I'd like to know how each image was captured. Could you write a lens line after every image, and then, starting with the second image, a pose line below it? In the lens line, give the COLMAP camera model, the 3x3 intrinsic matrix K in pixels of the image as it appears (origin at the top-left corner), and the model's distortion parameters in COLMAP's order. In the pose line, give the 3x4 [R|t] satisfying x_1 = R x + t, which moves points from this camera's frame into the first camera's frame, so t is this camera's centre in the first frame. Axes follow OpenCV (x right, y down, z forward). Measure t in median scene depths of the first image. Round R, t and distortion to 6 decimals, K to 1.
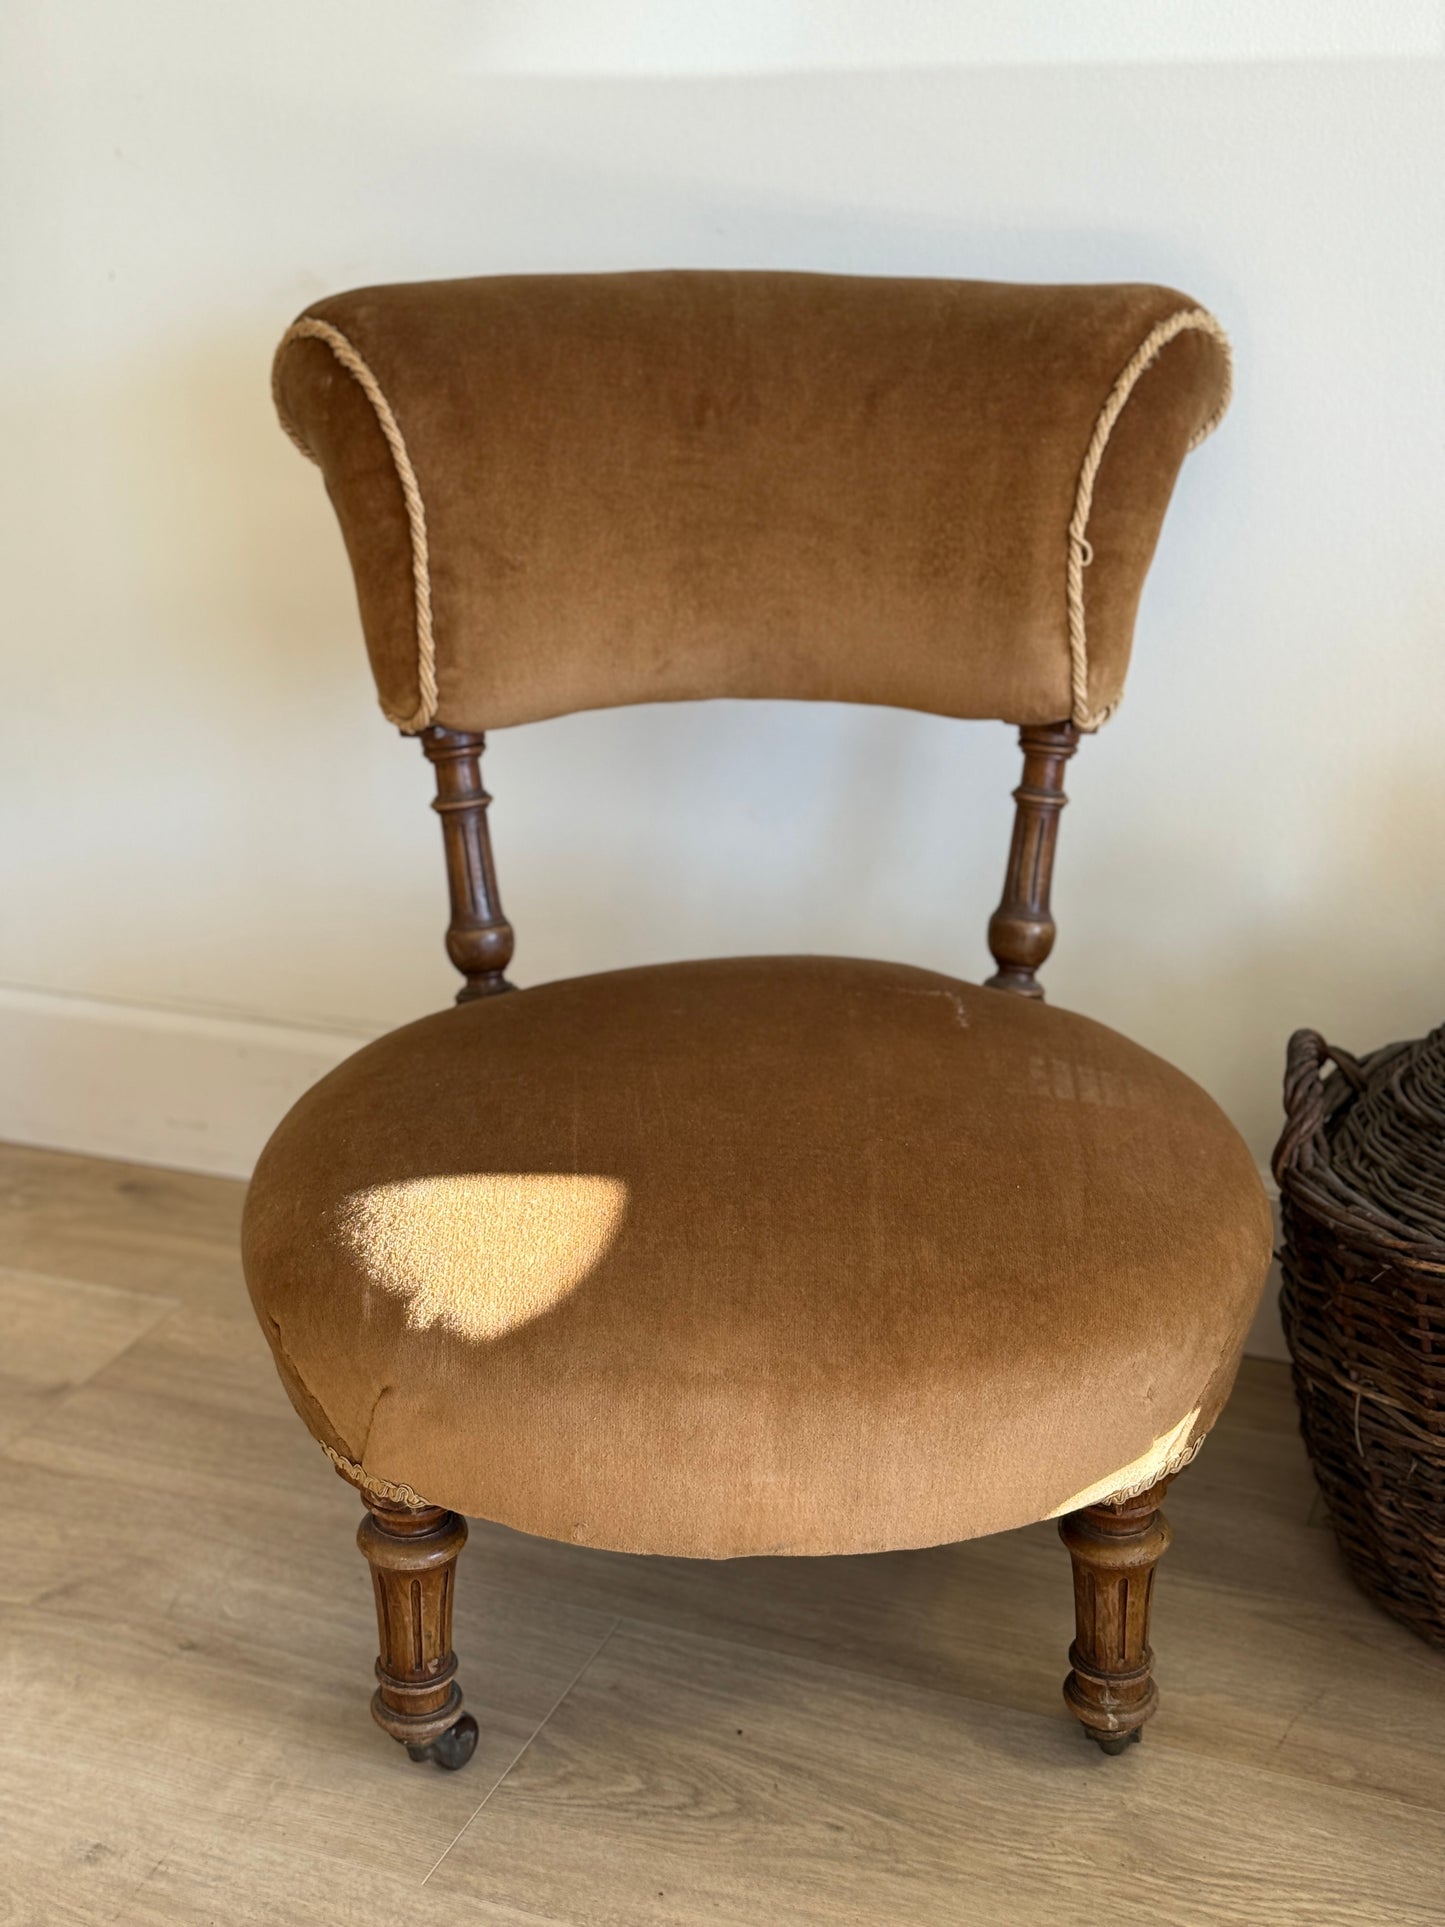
lens RADIAL K [[2709.0, 0, 722.5], [0, 2709.0, 963.5], [0, 0, 1]] dist [0.187183, -0.328880]
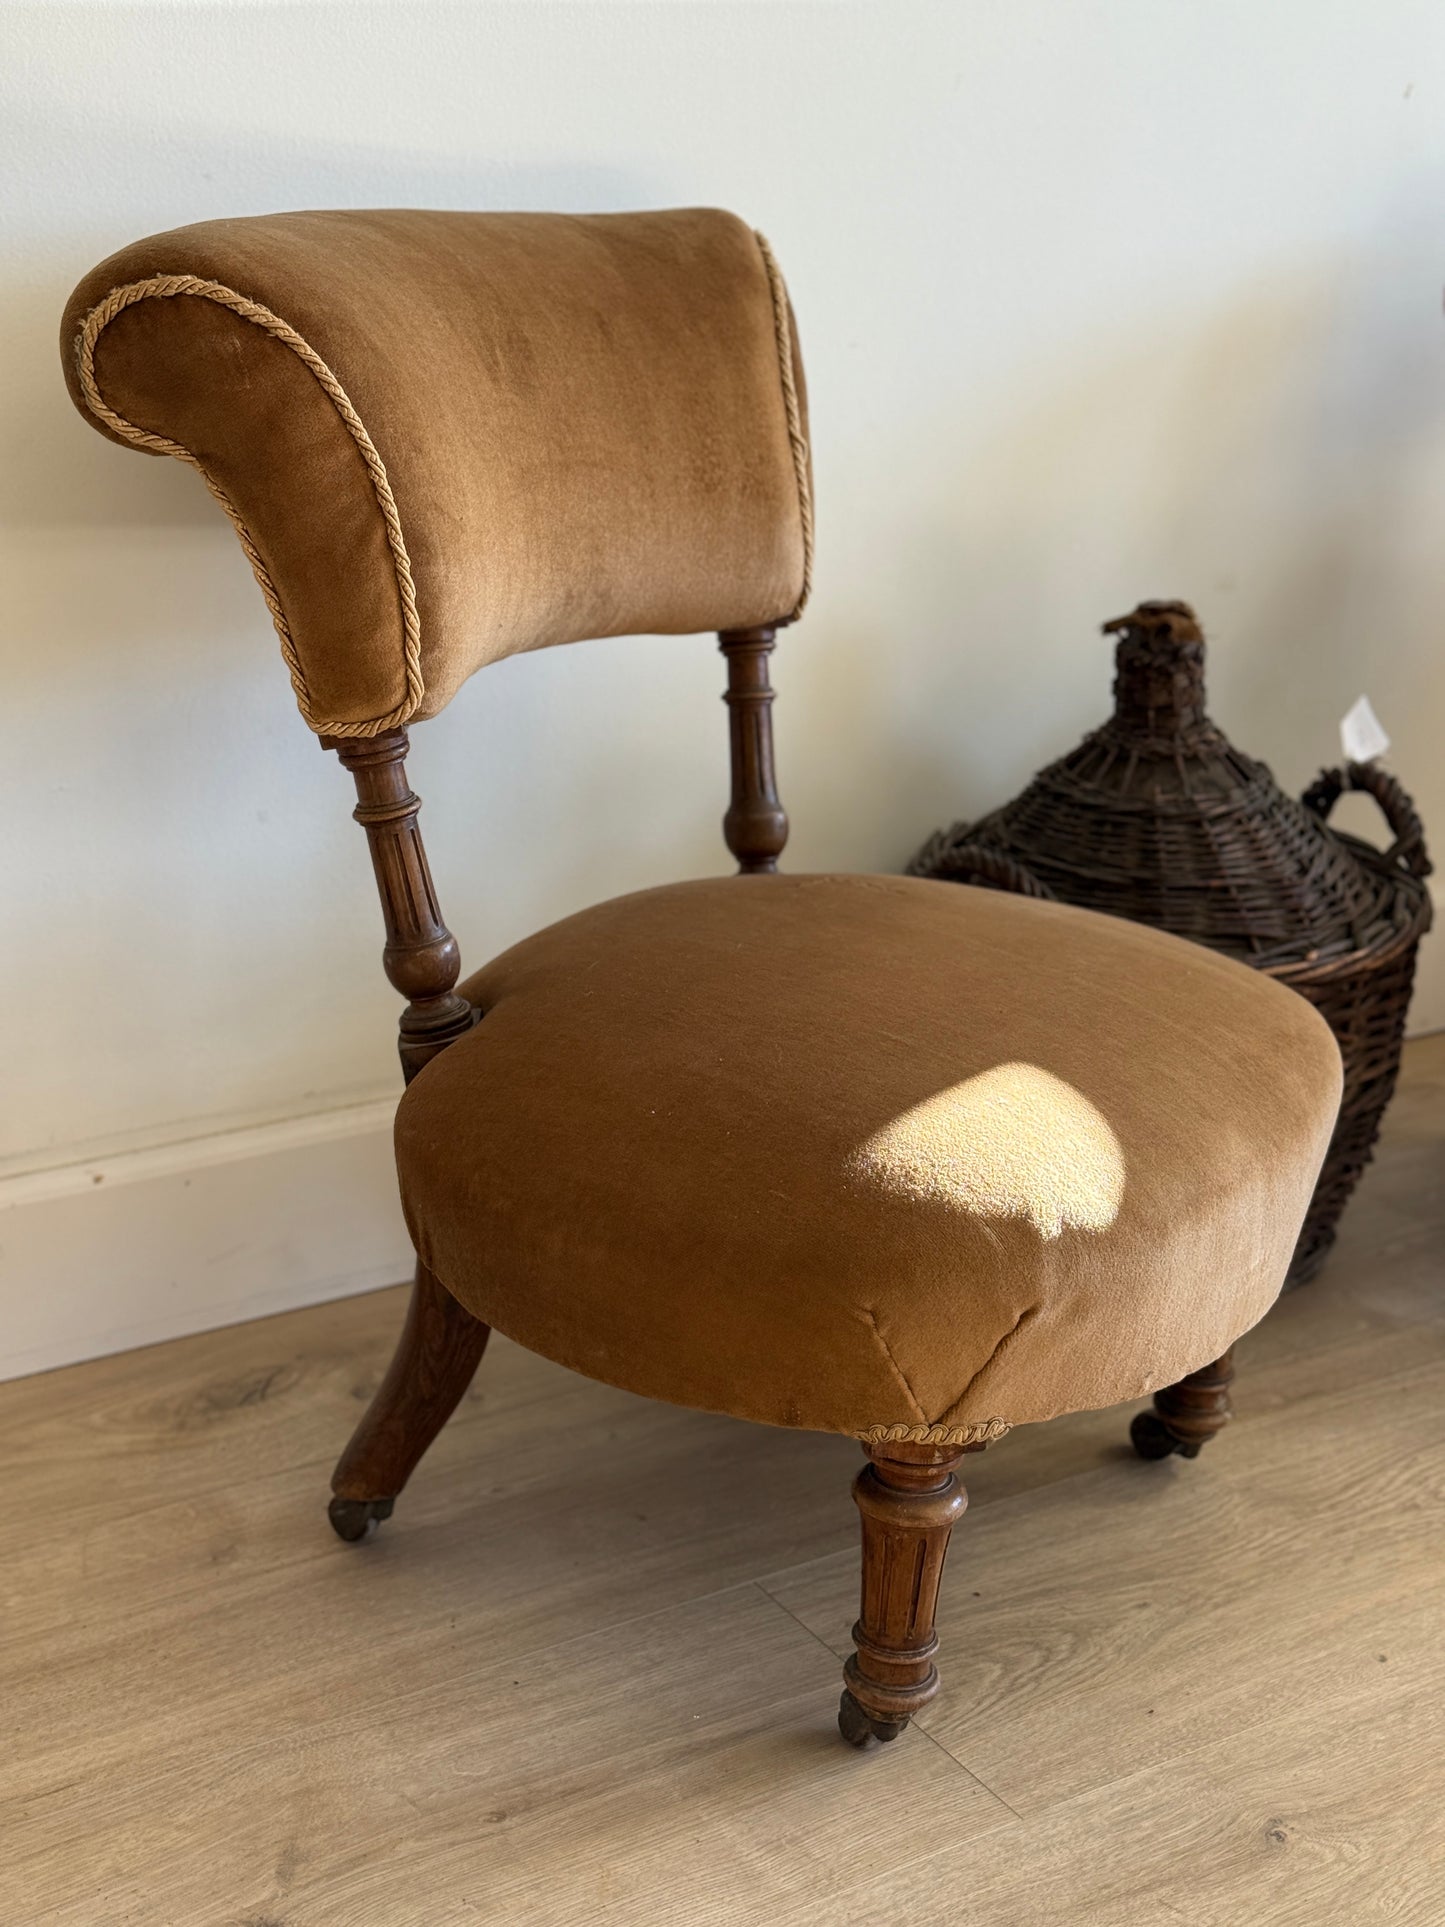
lens RADIAL K [[2717.1, 0, 721.6], [0, 2717.1, 941.8], [0, 0, 1]] dist [0.178514, -0.306269]
pose [[0.579629, -0.237986, 0.779354, -0.842442], [0.256306, 0.961107, 0.102865, -0.092361], [-0.773523, 0.140129, 0.618082, 0.422662]]
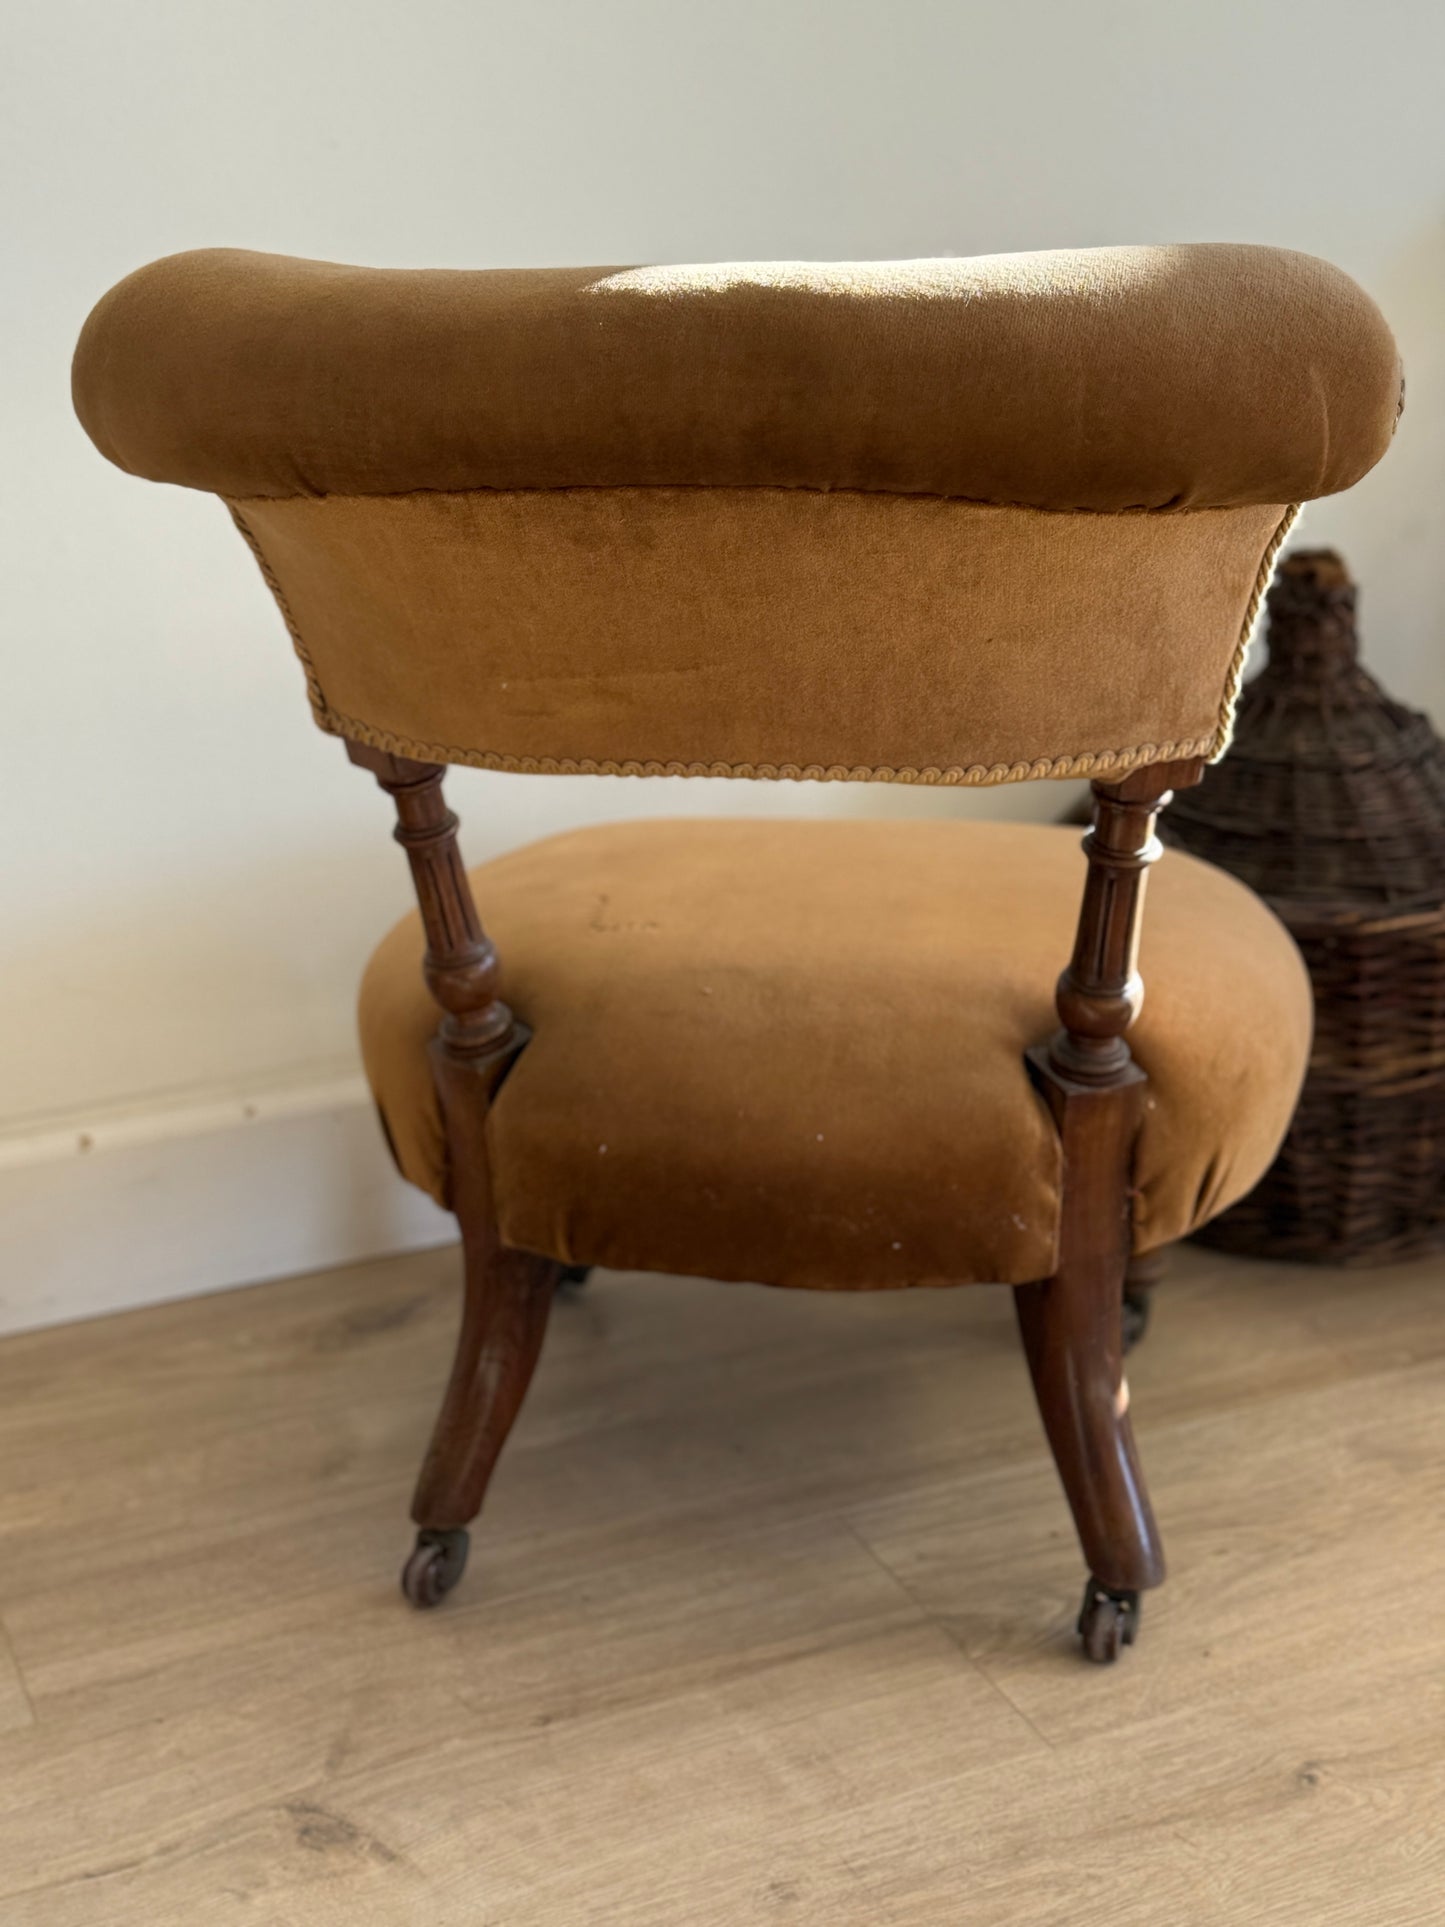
lens RADIAL K [[2722.5, 0, 750.0], [0, 2722.5, 964.6], [0, 0, 1]] dist [0.154716, -0.137574]
pose [[0.682299, -0.244785, 0.688875, -0.780335], [0.260668, 0.961803, 0.083588, -0.048122], [-0.683023, 0.122536, 0.720045, 0.318061]]
